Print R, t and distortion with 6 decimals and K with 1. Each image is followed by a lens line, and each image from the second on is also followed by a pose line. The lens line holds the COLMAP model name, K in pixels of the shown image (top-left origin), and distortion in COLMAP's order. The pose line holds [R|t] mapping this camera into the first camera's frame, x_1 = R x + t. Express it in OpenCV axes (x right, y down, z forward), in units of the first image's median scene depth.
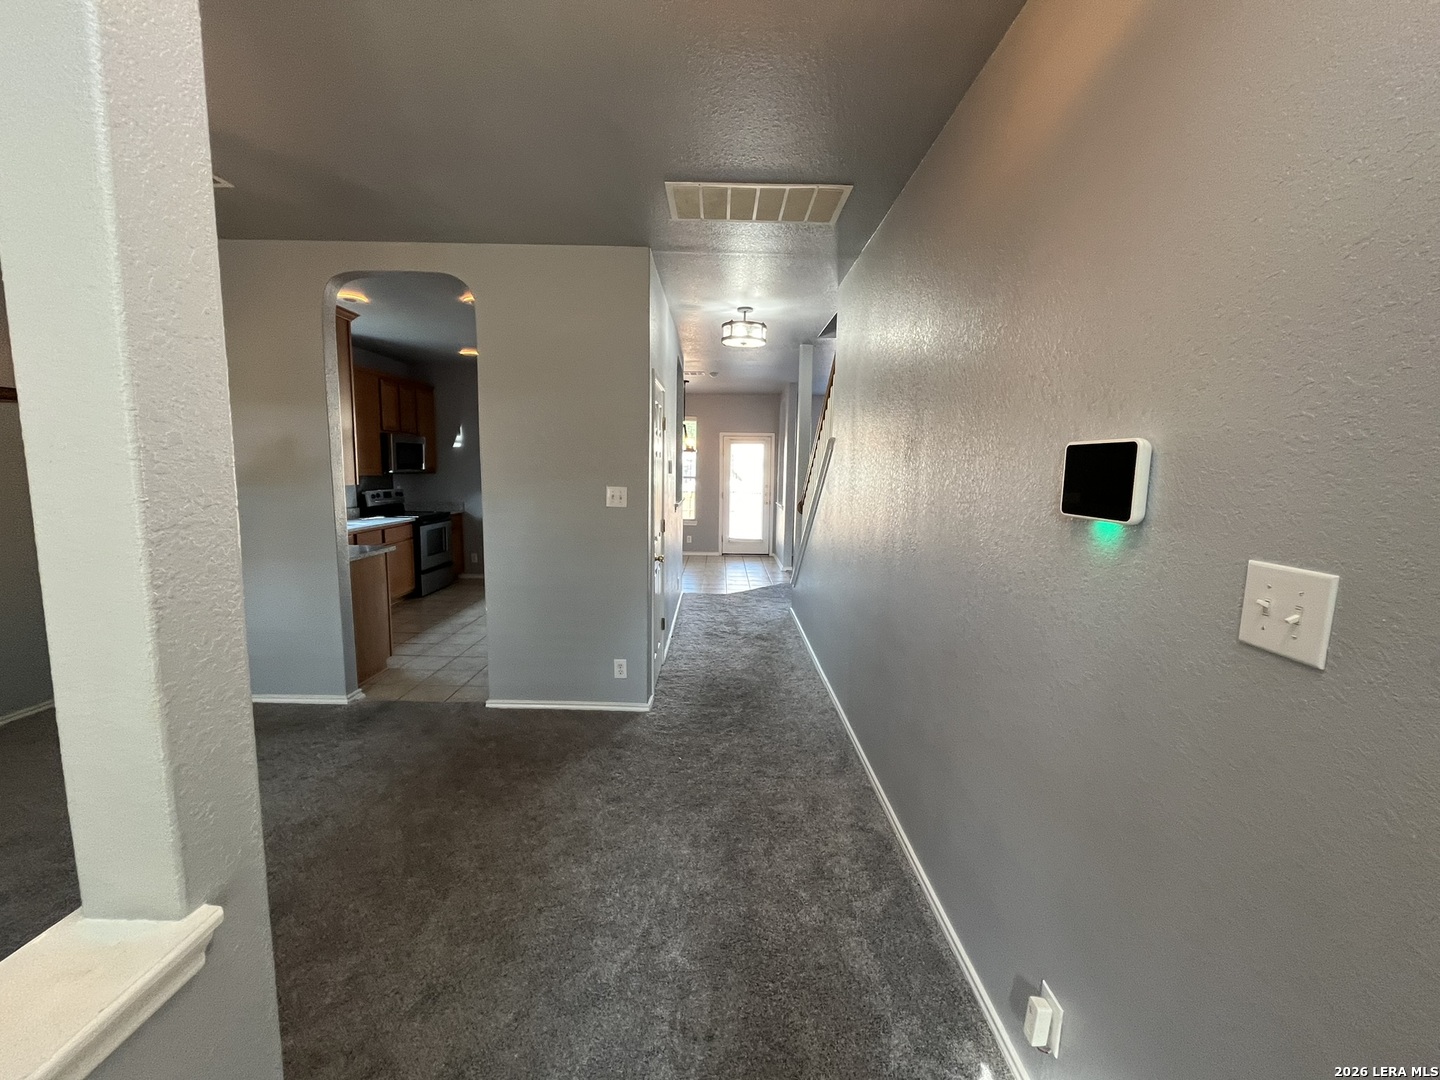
lens RADIAL K [[588.0, 0, 717.4], [0, 588.0, 538.4], [0, 0, 1]] dist [-0.002330, -0.000074]
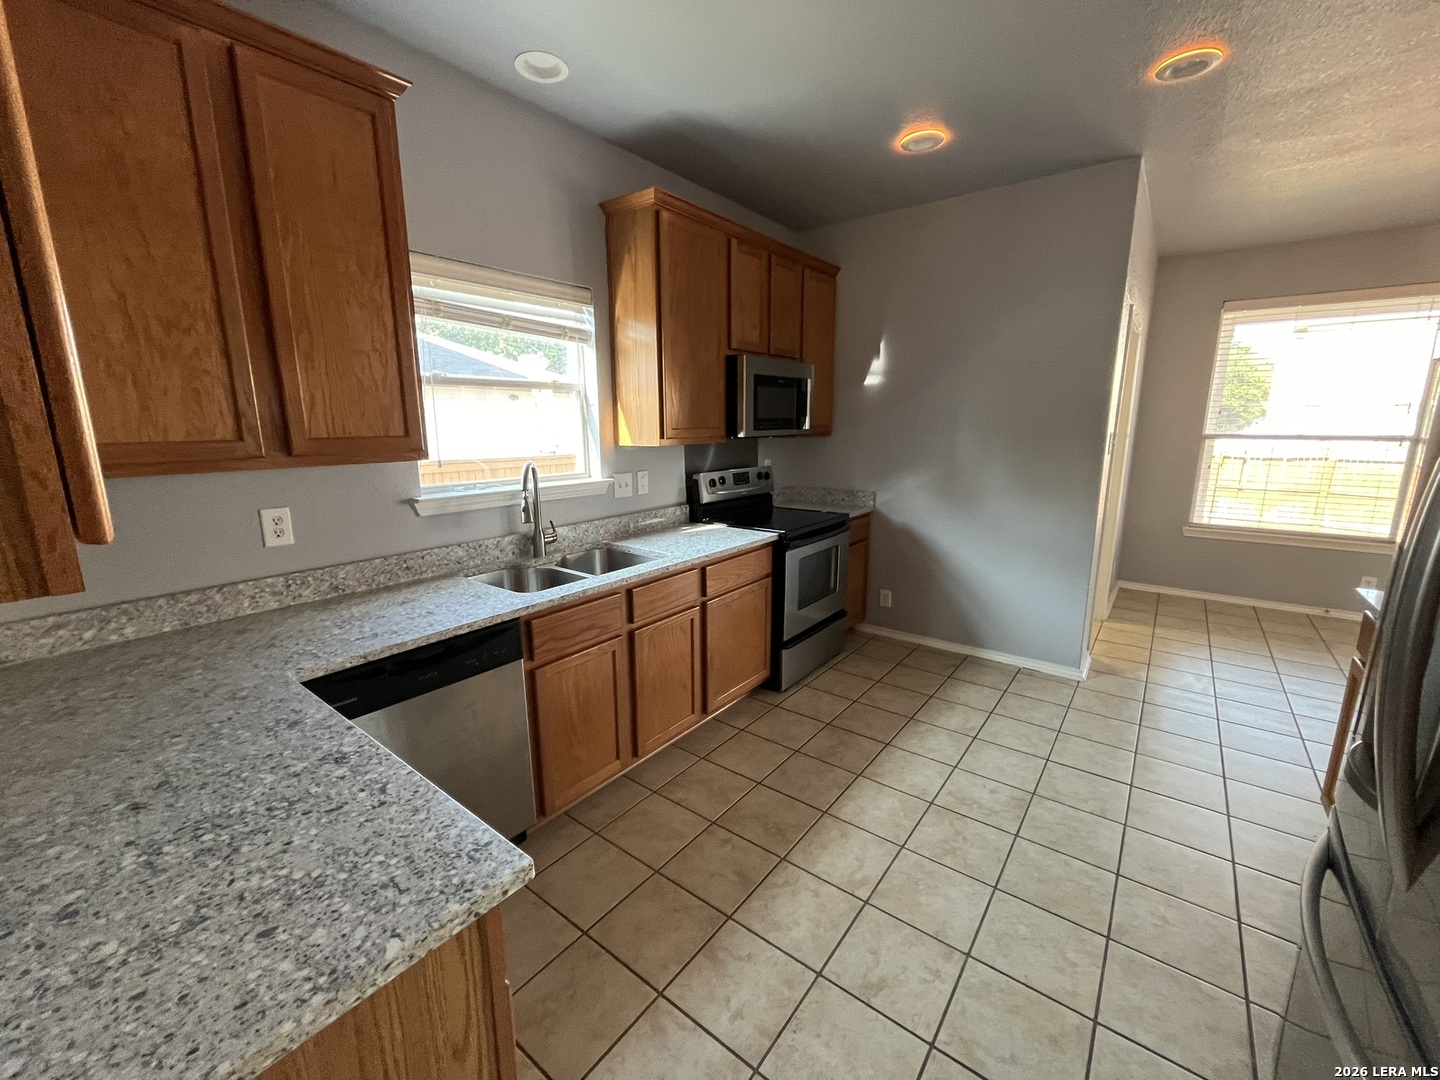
lens RADIAL K [[587.1, 0, 708.6], [0, 587.1, 541.8], [0, 0, 1]] dist [-0.000478, -0.000127]
pose [[0.782488, 0.101296, -0.614371, -0.261178], [-0.053137, 0.993942, 0.096202, -0.069434], [0.620394, -0.042631, 0.783131, 0.583337]]
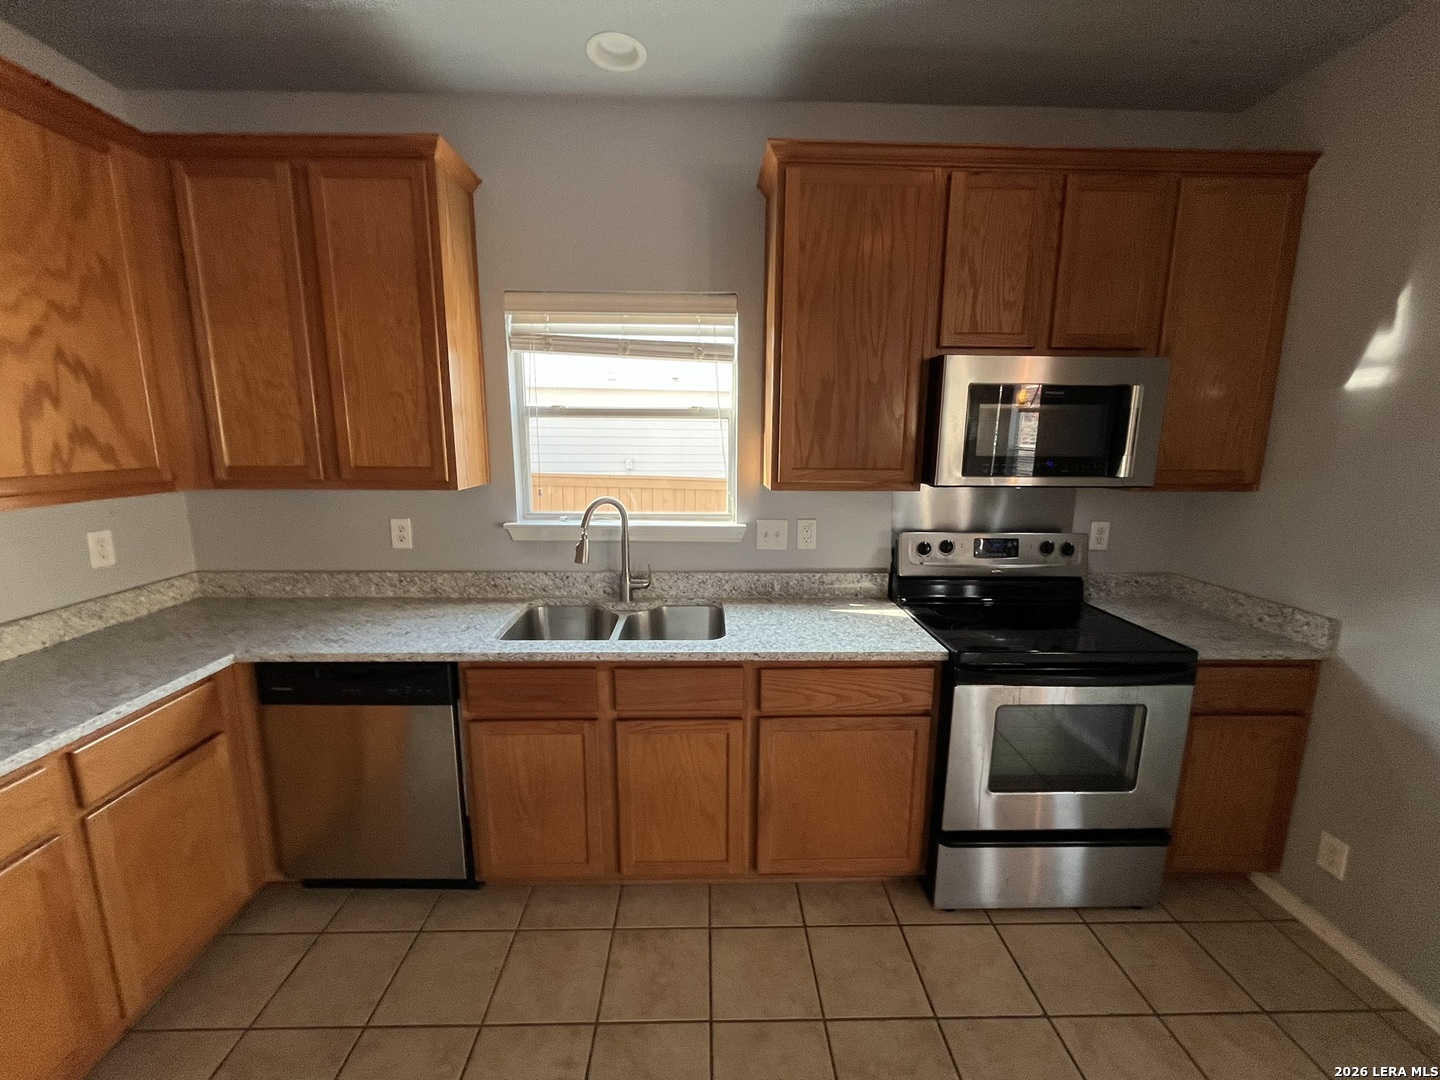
lens RADIAL K [[588.0, 0, 717.4], [0, 588.0, 538.4], [0, 0, 1]] dist [-0.002330, -0.000074]
pose [[0.020805, 0.153999, -0.987852, -0.242220], [-0.126529, 0.980527, 0.150192, -0.113880], [0.991745, 0.121867, 0.039885, 0.857564]]
